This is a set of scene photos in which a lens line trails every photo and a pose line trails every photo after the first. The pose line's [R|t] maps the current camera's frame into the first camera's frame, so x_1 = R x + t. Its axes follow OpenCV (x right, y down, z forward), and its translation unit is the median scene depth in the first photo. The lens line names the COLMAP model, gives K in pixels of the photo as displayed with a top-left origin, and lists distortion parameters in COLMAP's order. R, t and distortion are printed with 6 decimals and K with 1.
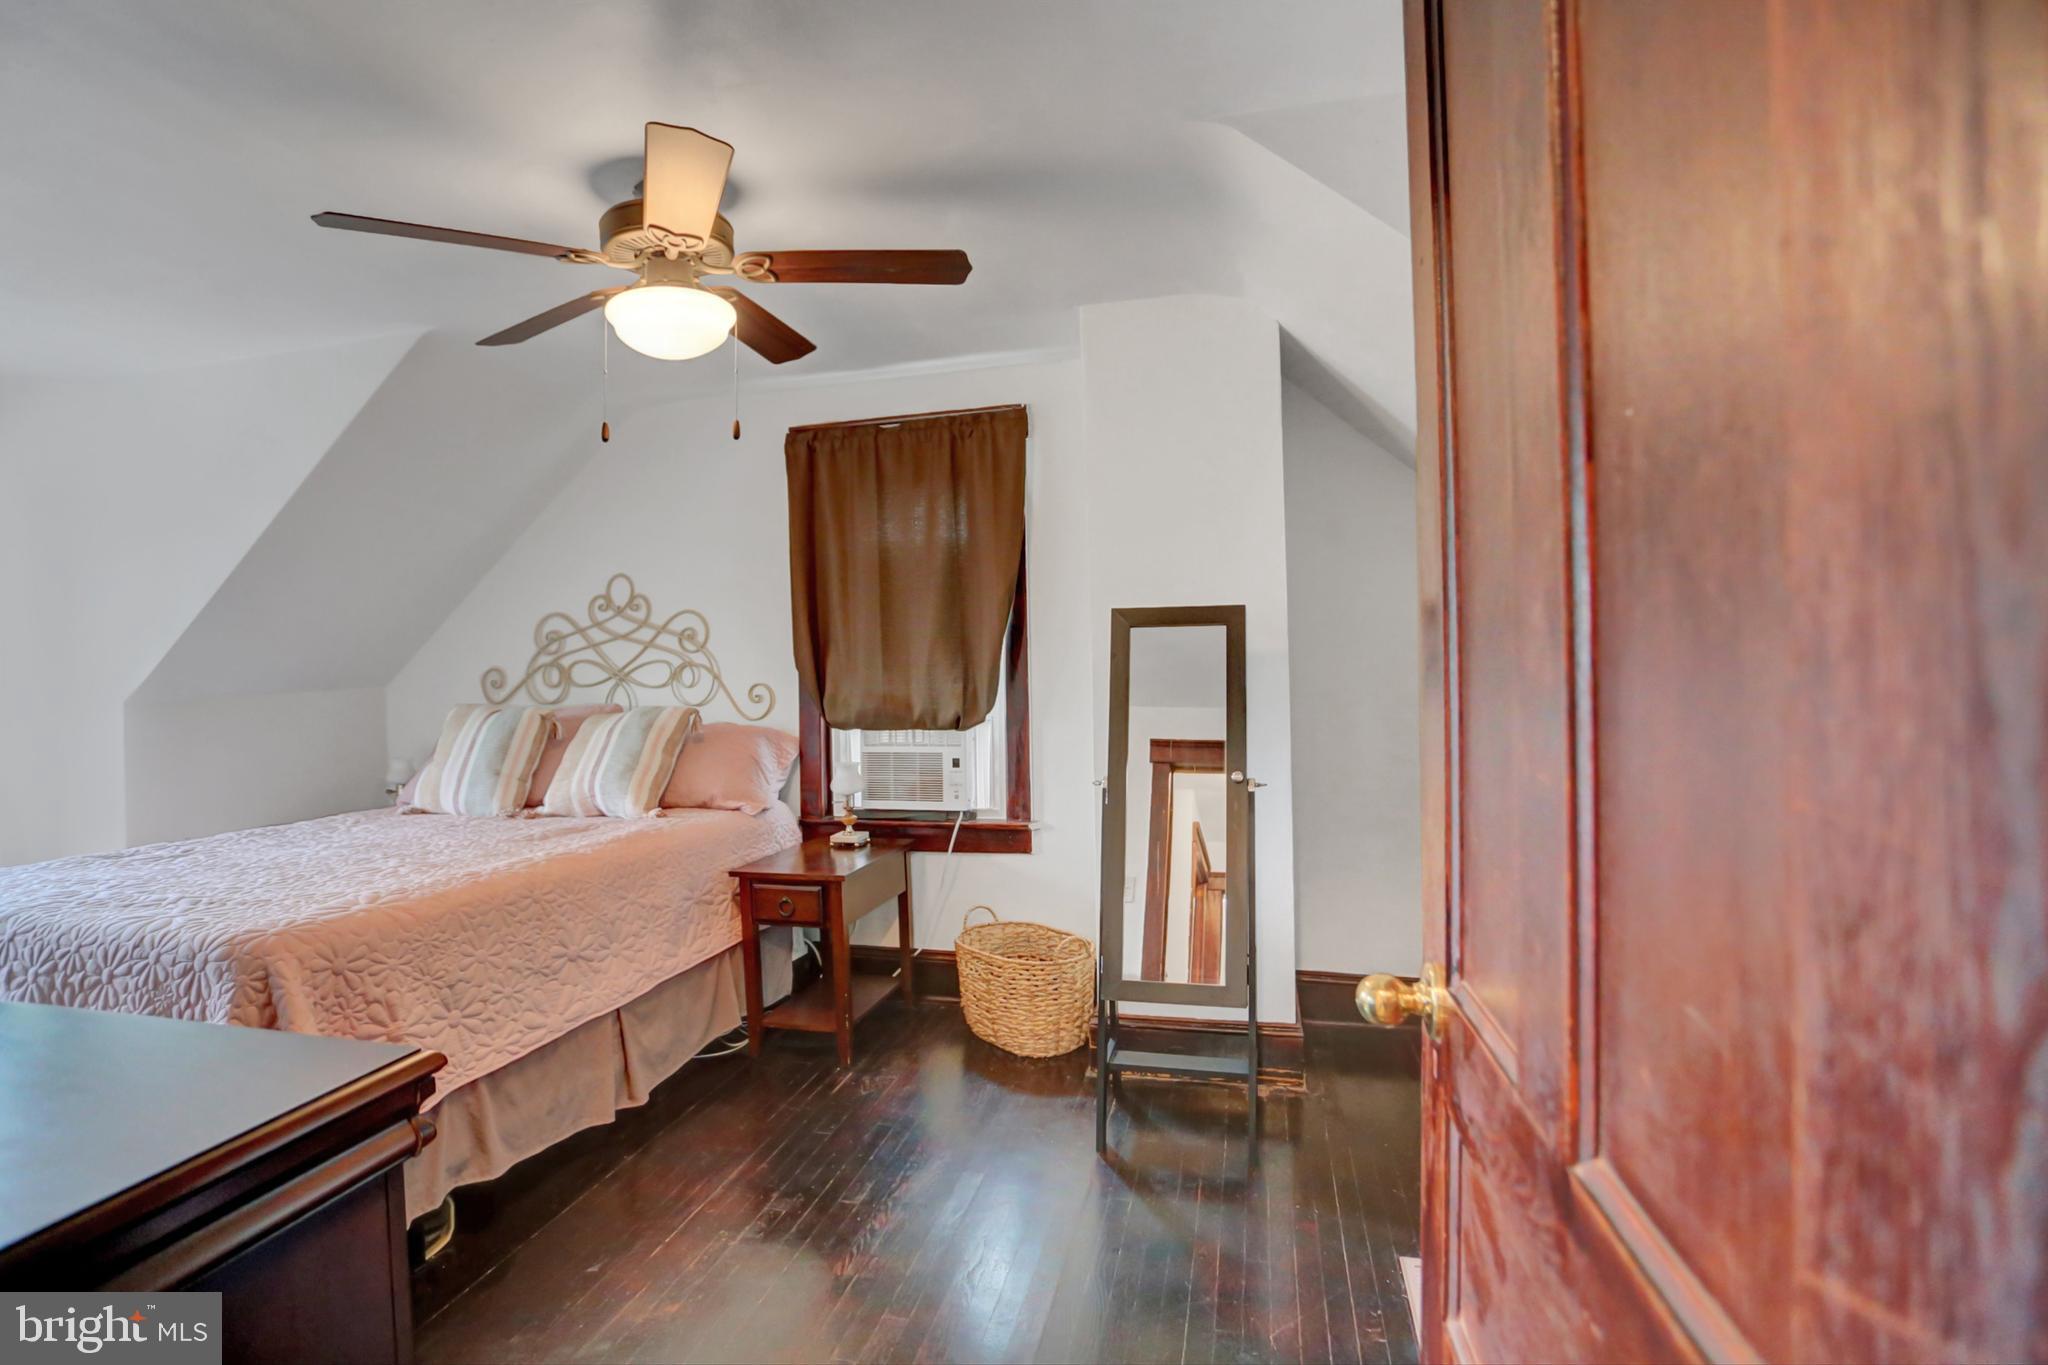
lens RADIAL K [[1006.1, 0, 973.8], [0, 1006.1, 693.2], [0, 0, 1]] dist [-0.069168, 0.031303]
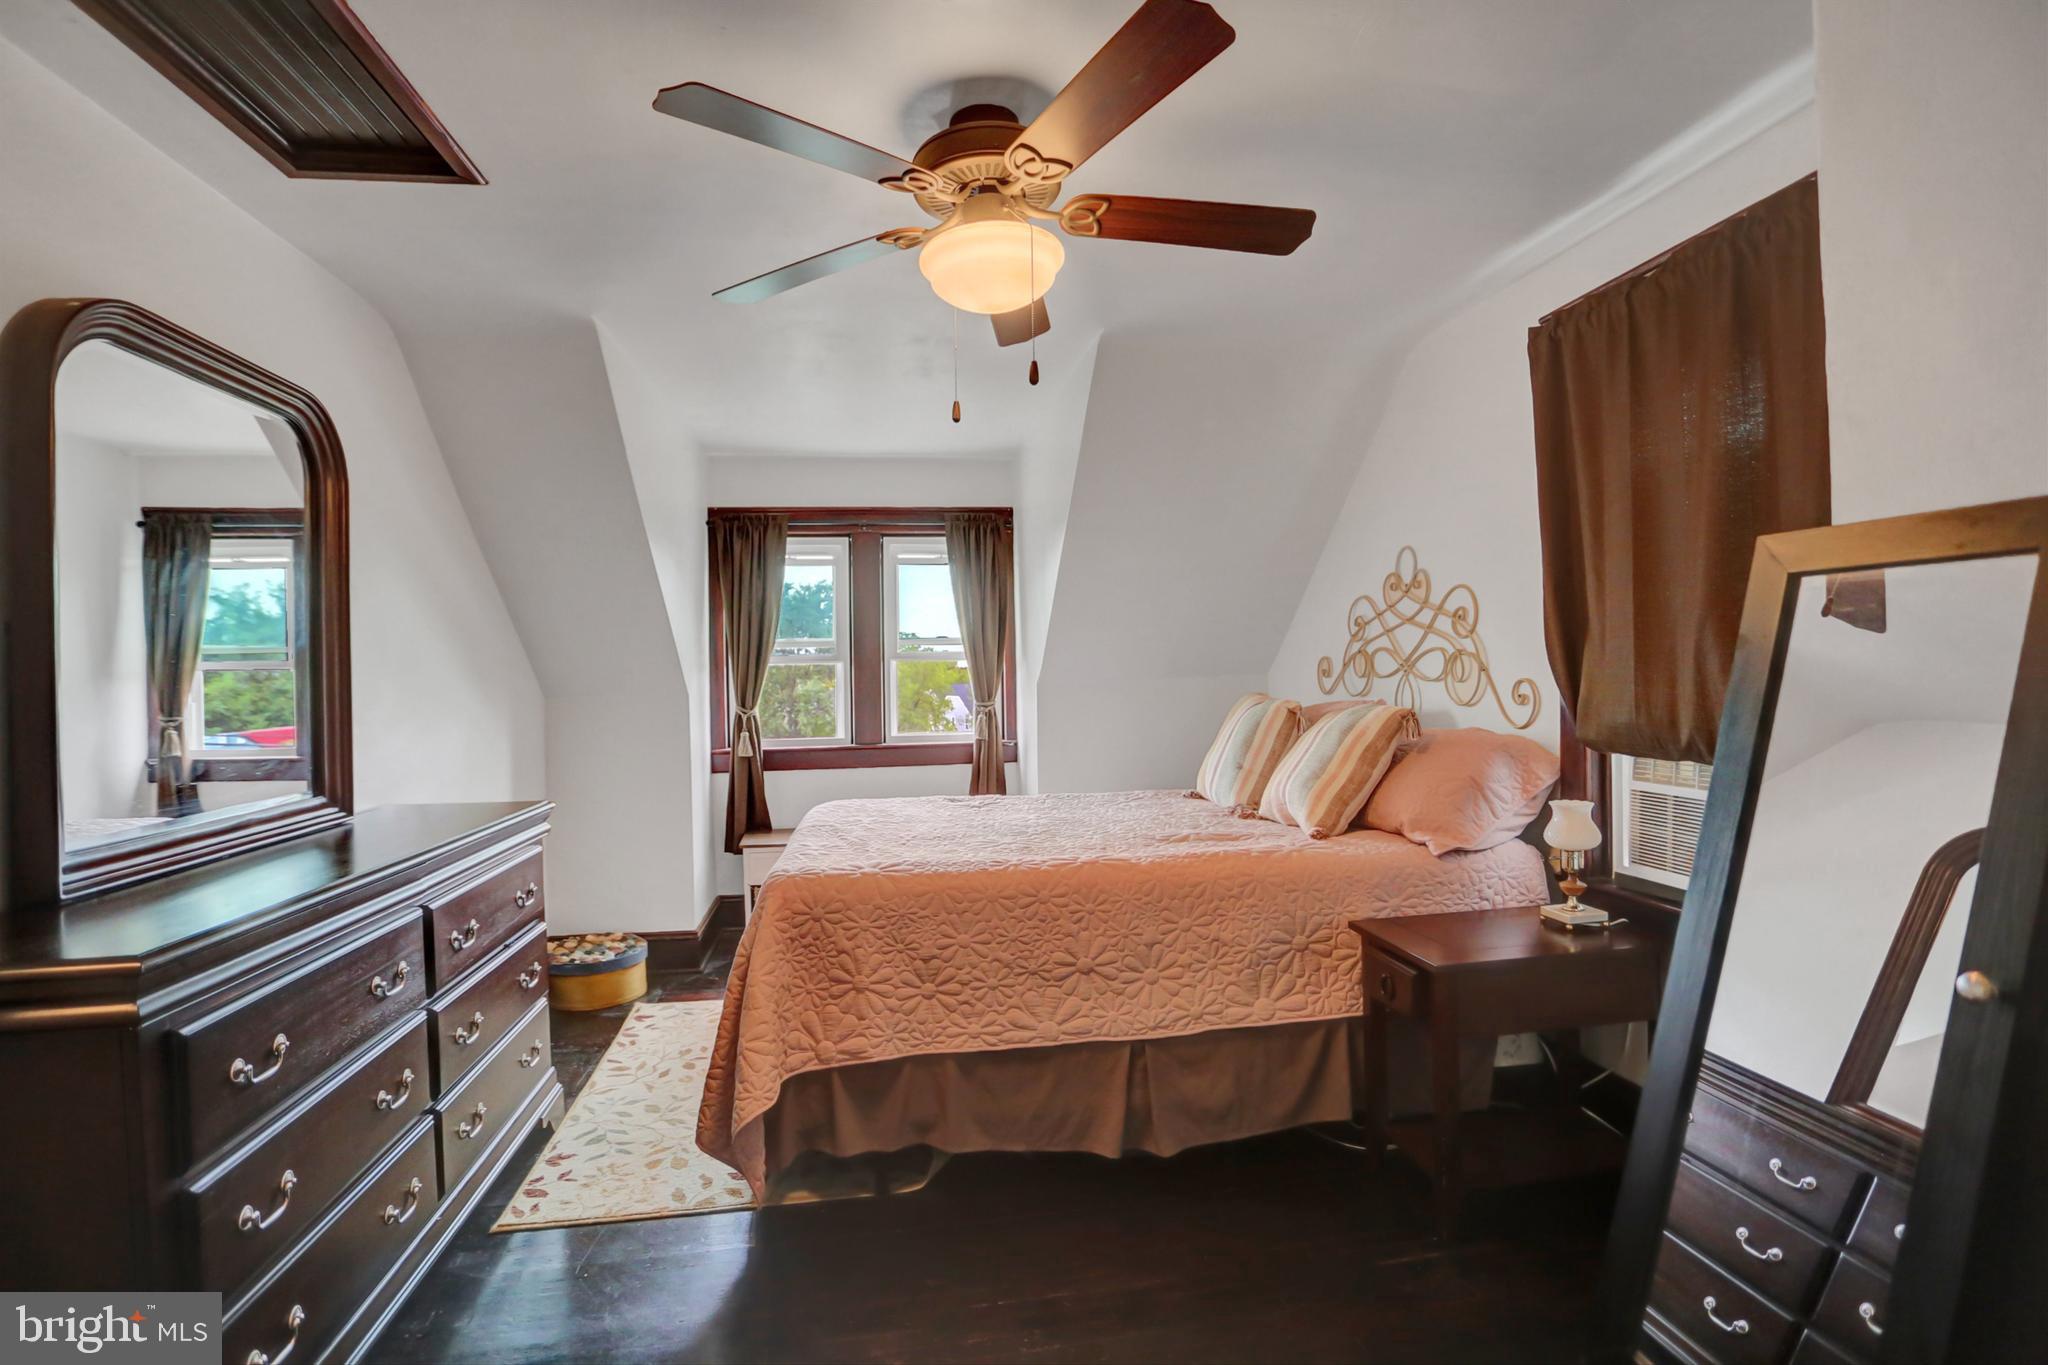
lens RADIAL K [[967.8, 0, 1024.0], [0, 967.8, 682.5], [0, 0, 1]] dist [-0.077939, 0.028666]
pose [[0.413416, 0.021798, -0.910281, 0.284631], [-0.012015, 0.999757, 0.018484, -0.016342], [0.910463, 0.003296, 0.413578, 0.406367]]
